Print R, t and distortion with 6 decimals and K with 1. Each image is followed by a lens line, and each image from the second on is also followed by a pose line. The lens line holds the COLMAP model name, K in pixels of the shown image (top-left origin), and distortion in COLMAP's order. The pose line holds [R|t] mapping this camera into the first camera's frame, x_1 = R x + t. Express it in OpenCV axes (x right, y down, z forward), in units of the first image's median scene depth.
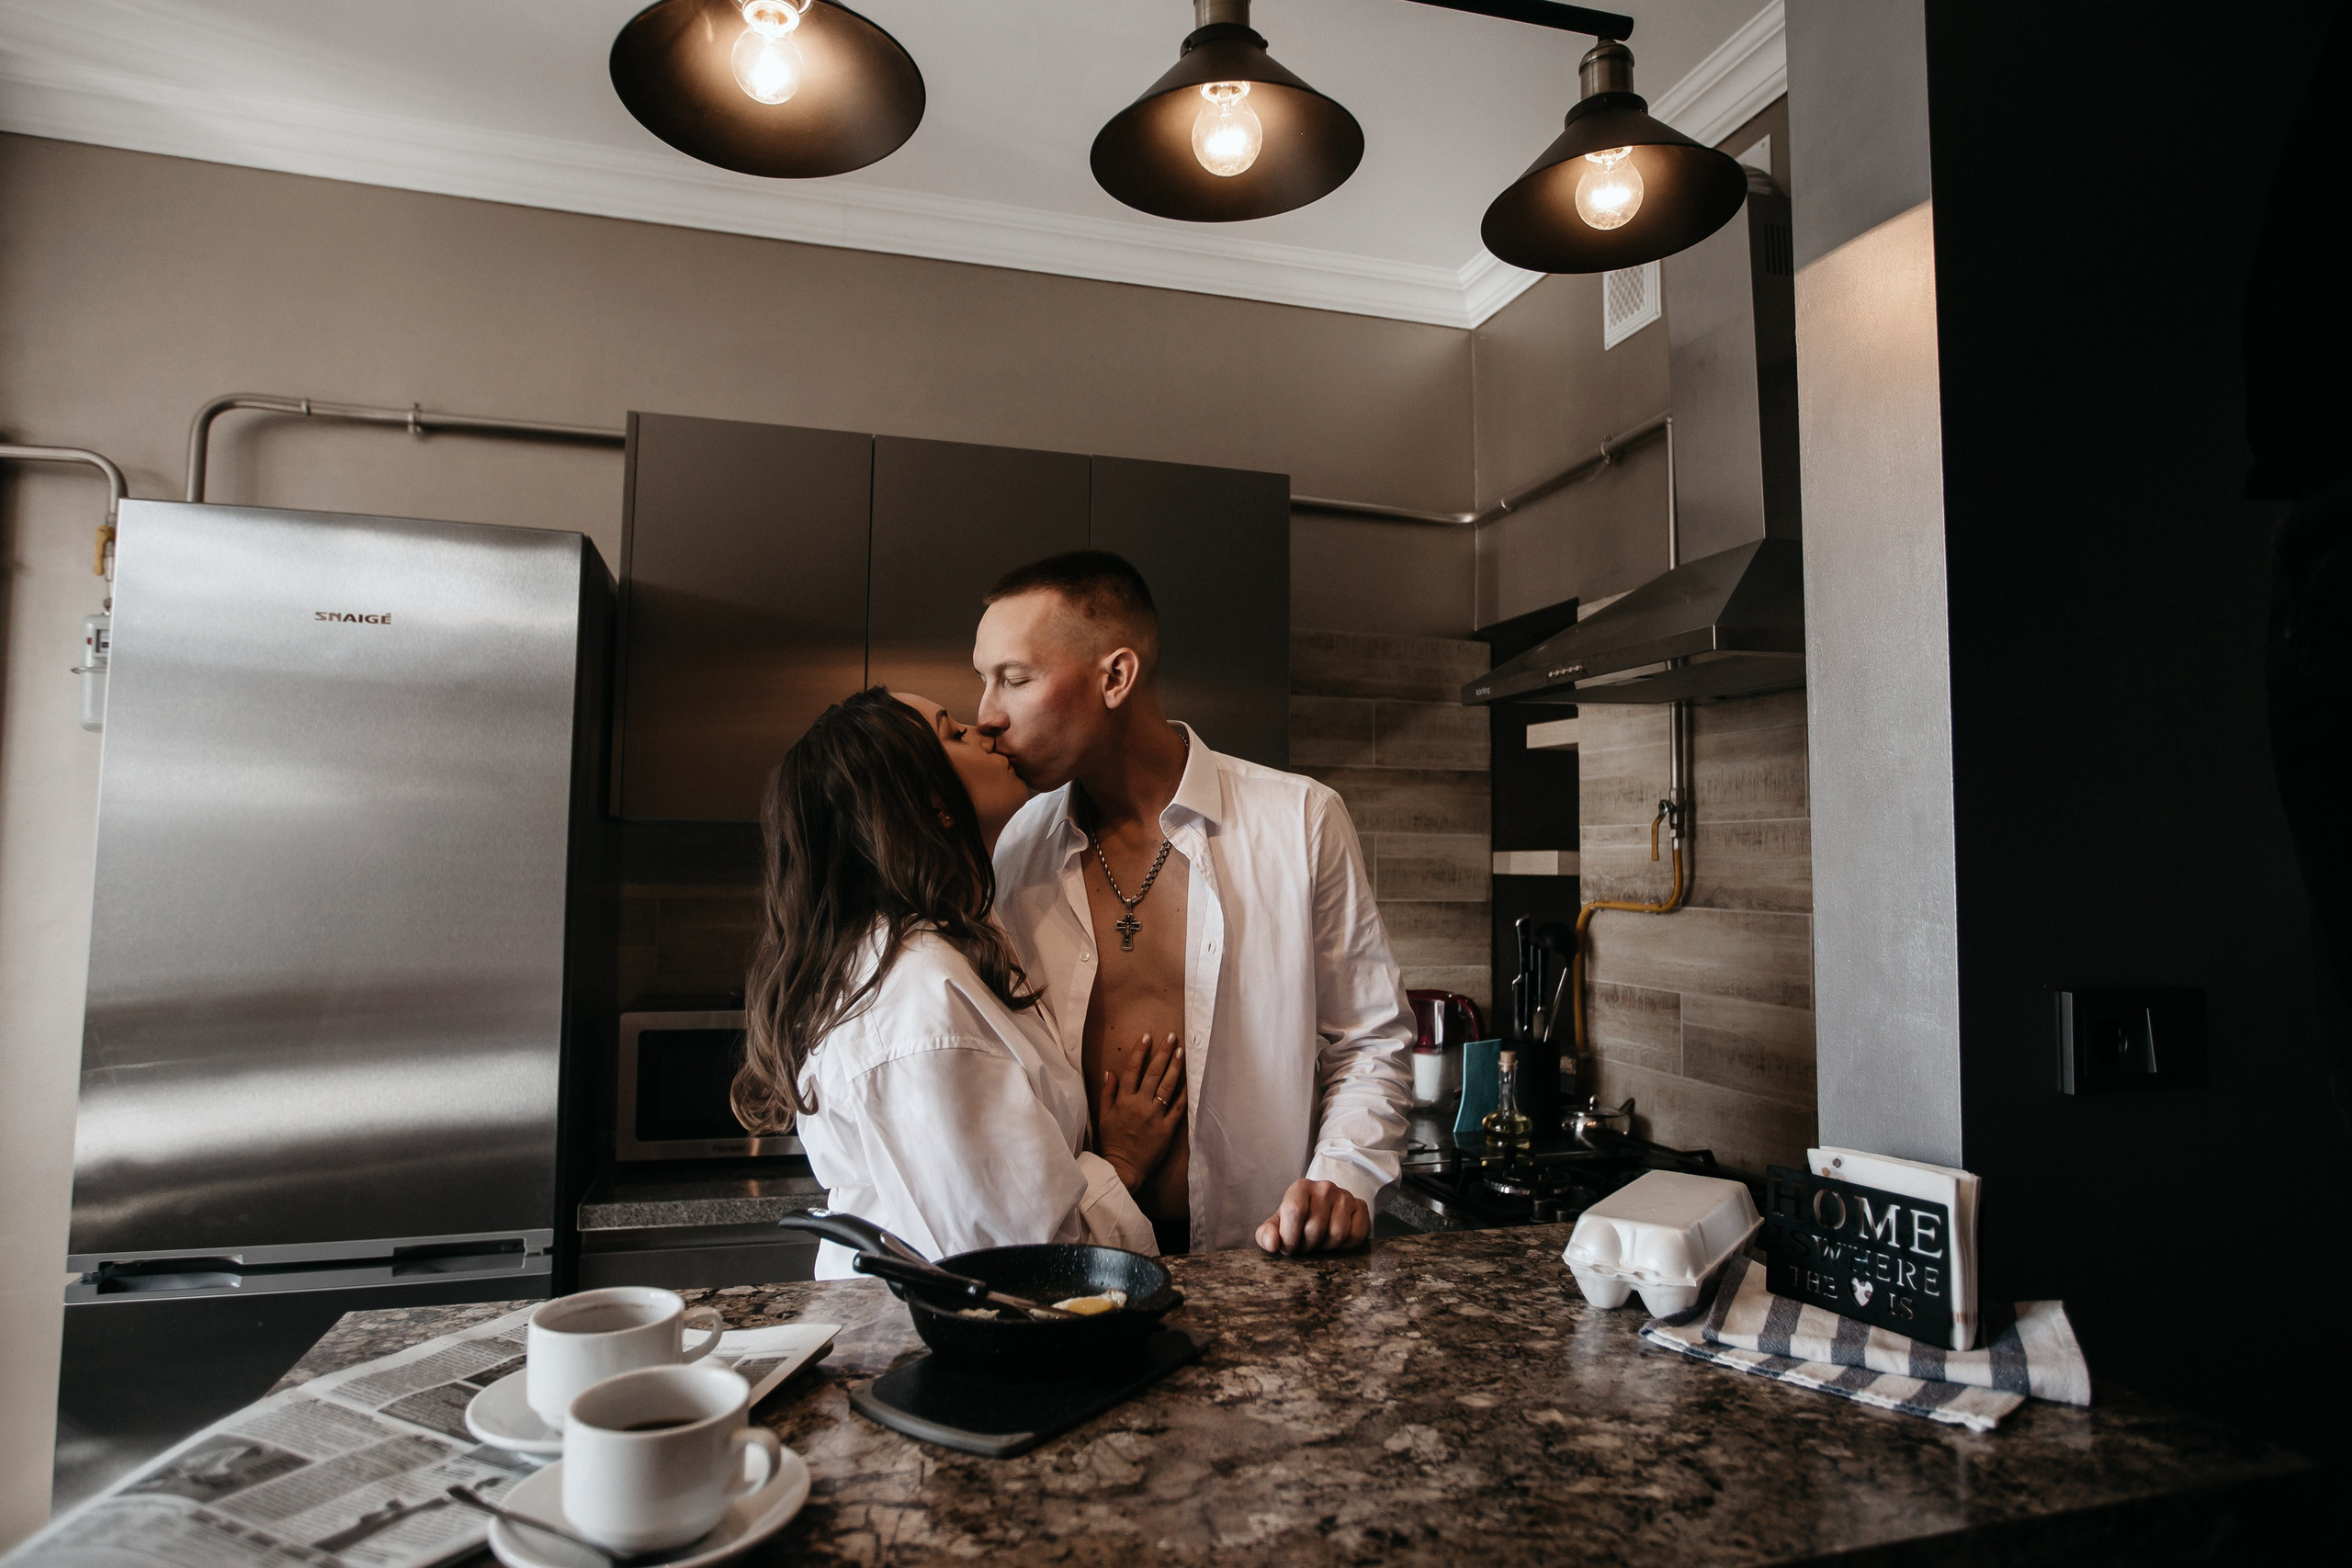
lens RADIAL K [[1315.6, 0, 1176.0], [0, 1315.6, 784.0], [0, 0, 1]] dist [-0.031671, 0.000251]
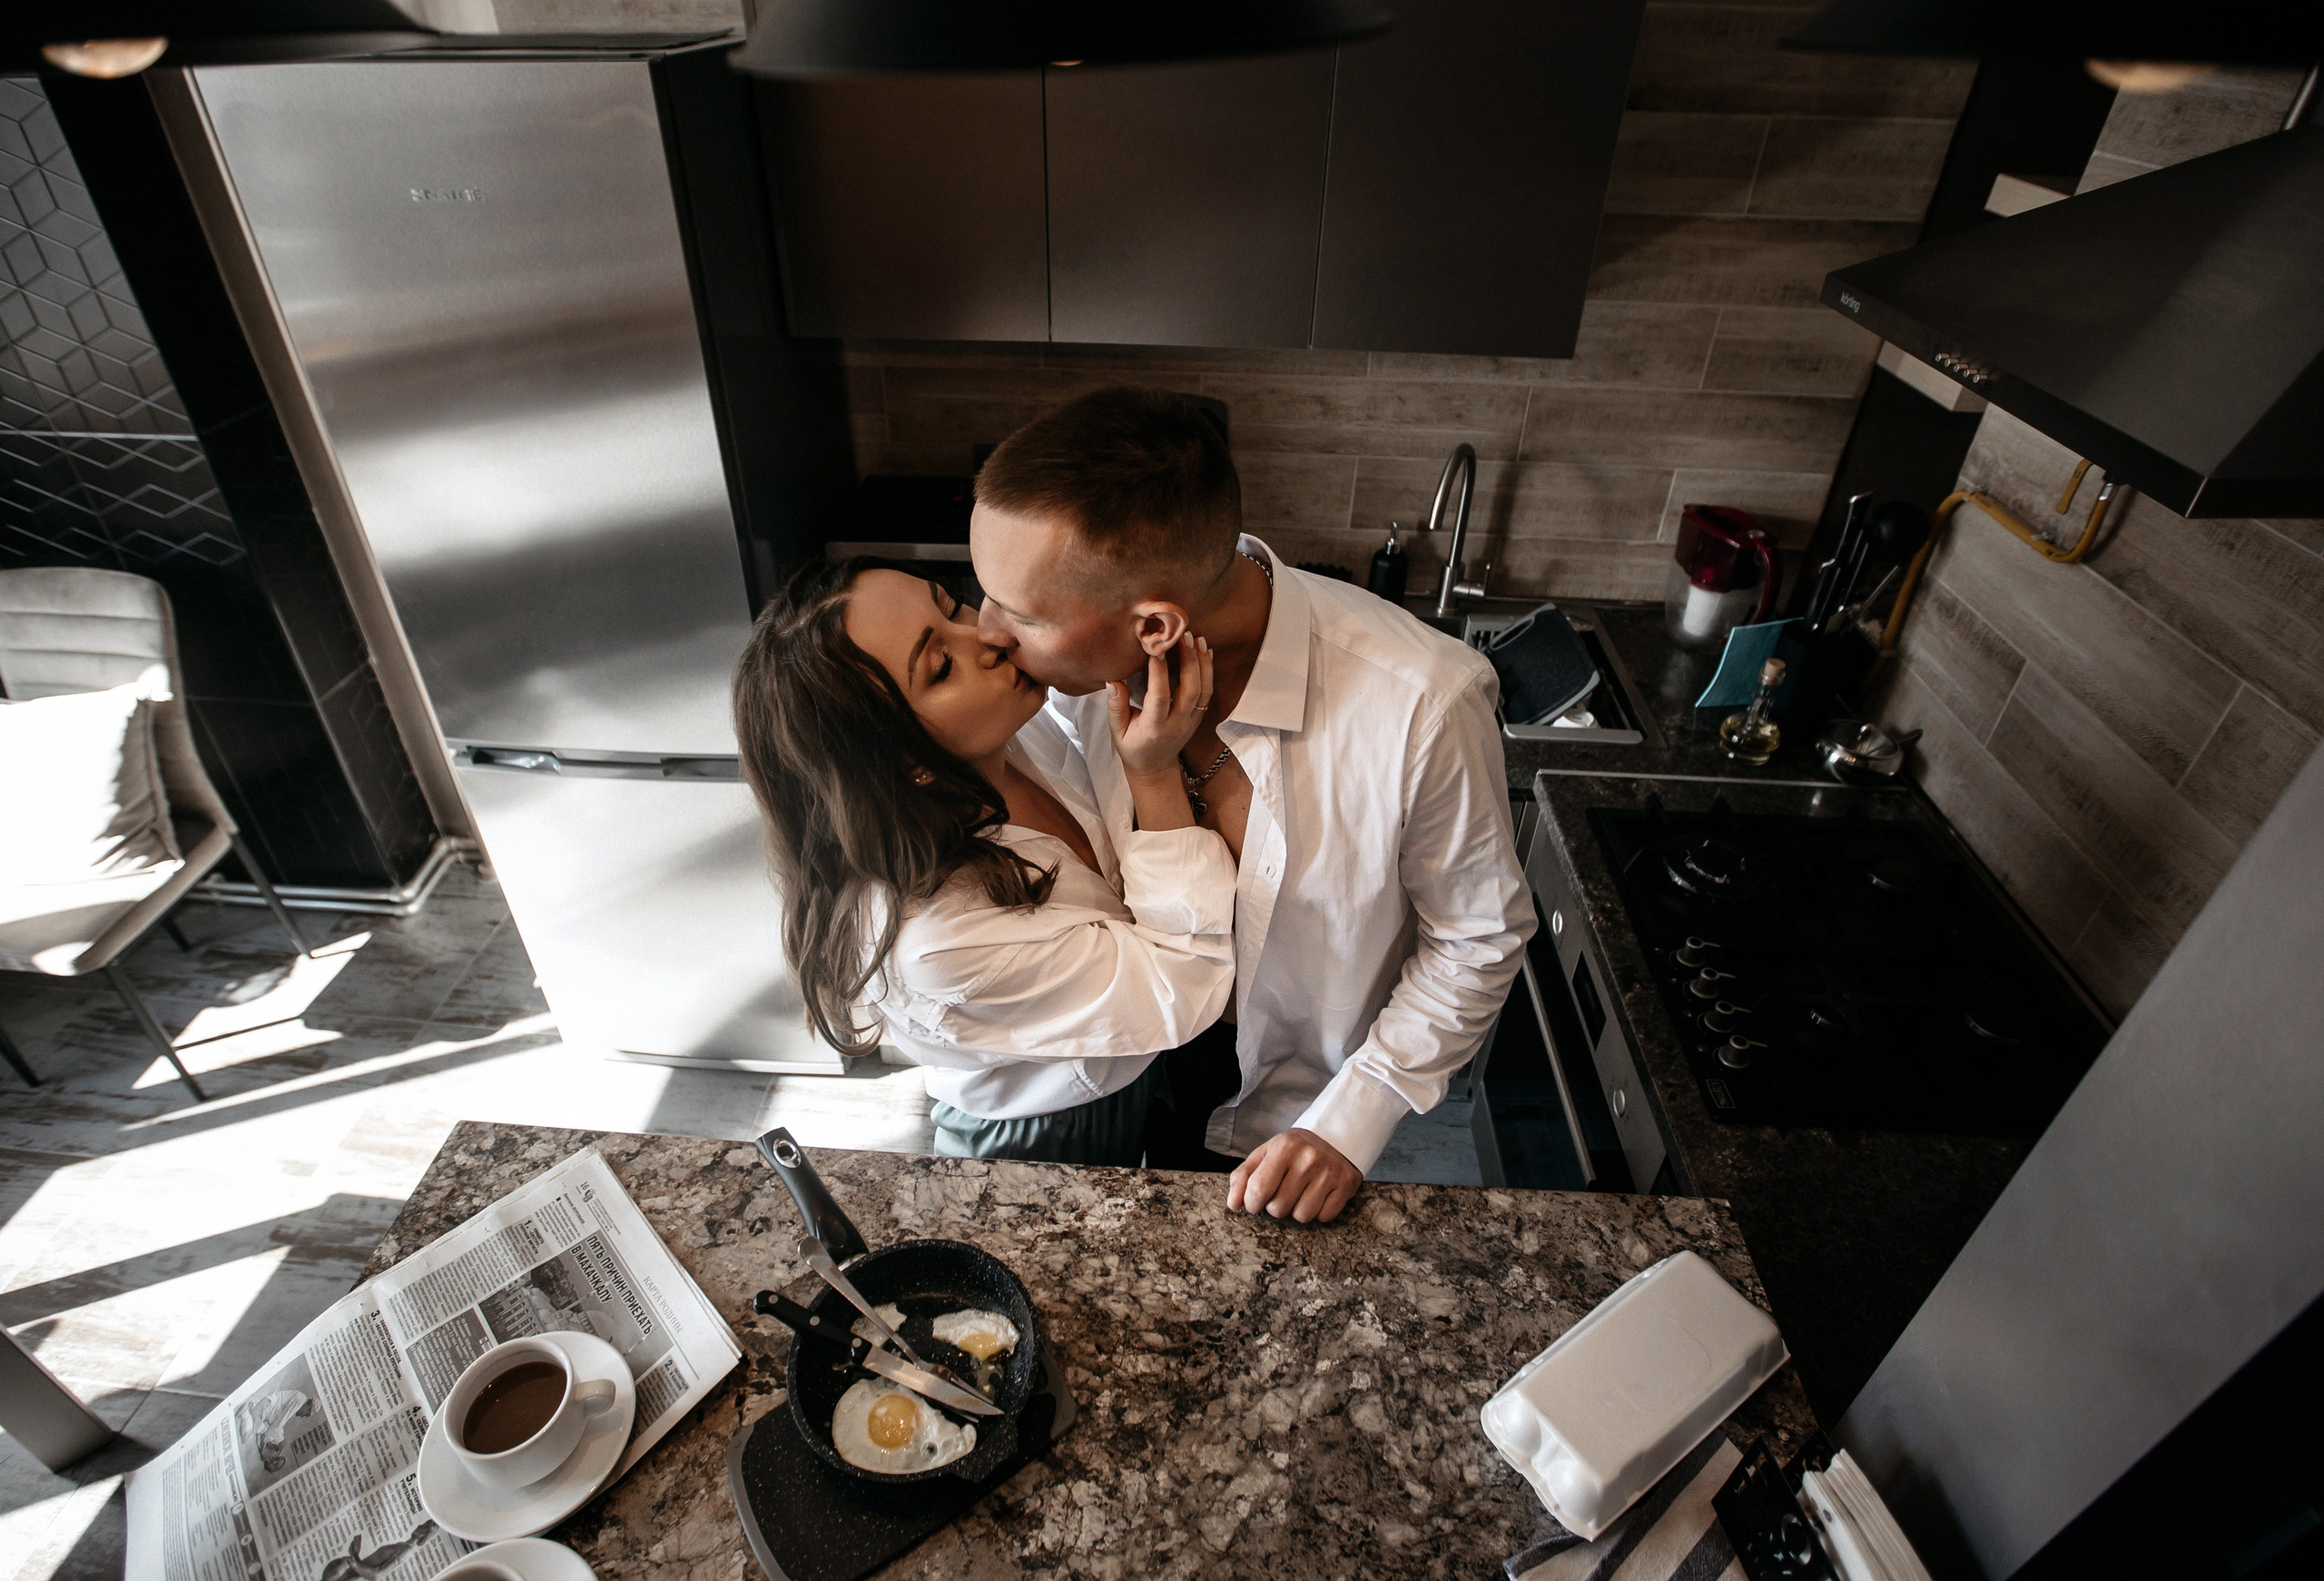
lens RADIAL K [[1189.9, 0, 1100.9], [0, 1189.9, 783.5], [0, 0, 1]] dist [-0.052767, 0.018564]
pose [[0.932389, 0.200381, -0.300828, 0.181372], [0.031947, 0.783325, 0.620791, -0.448003], [0.360041, -0.588429, 0.723963, 0.502581]]
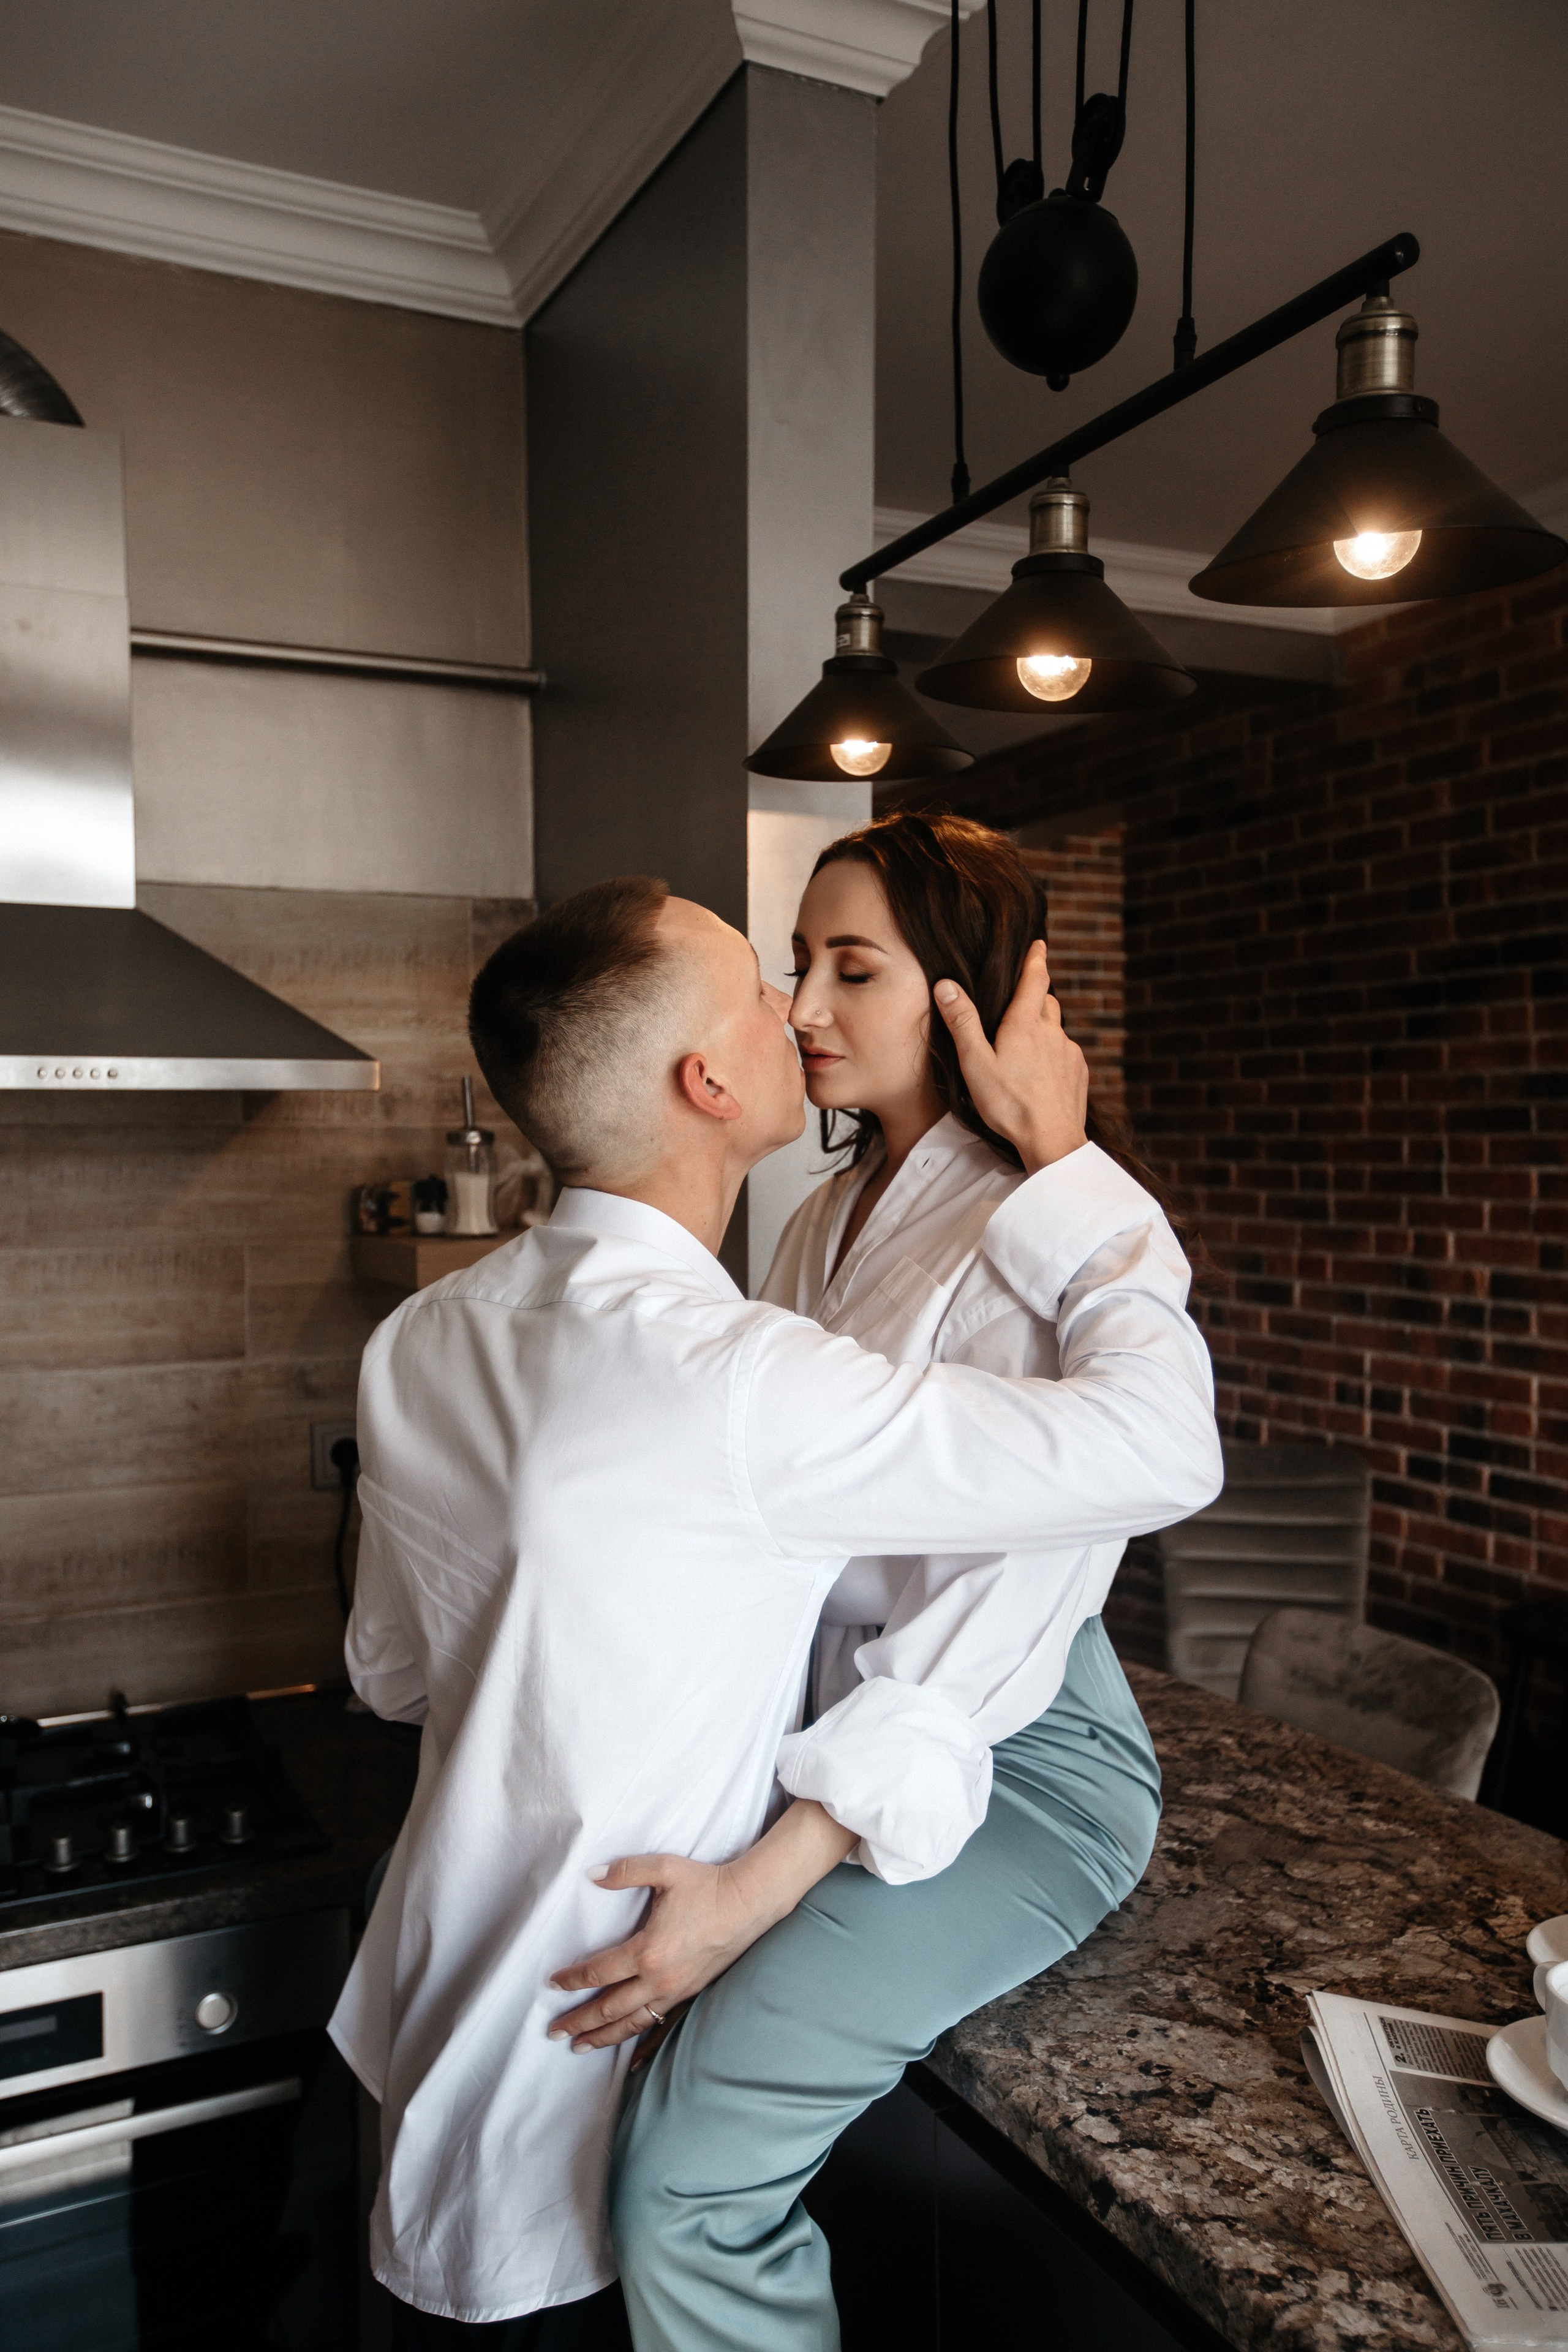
lens RADIAL K [[1859.0, 0, 784.0], [0, 1859.0, 1176.0], [0, 0, 1]] dist [0.062345, 0.003261]
pose [[-0.161534, -0.032103, 0.986345, -1.180931], [-0.056489, 0.998133, 0.023235, -0.131838], [-0.985249, -0.051965, -0.163046, 1.228337]]
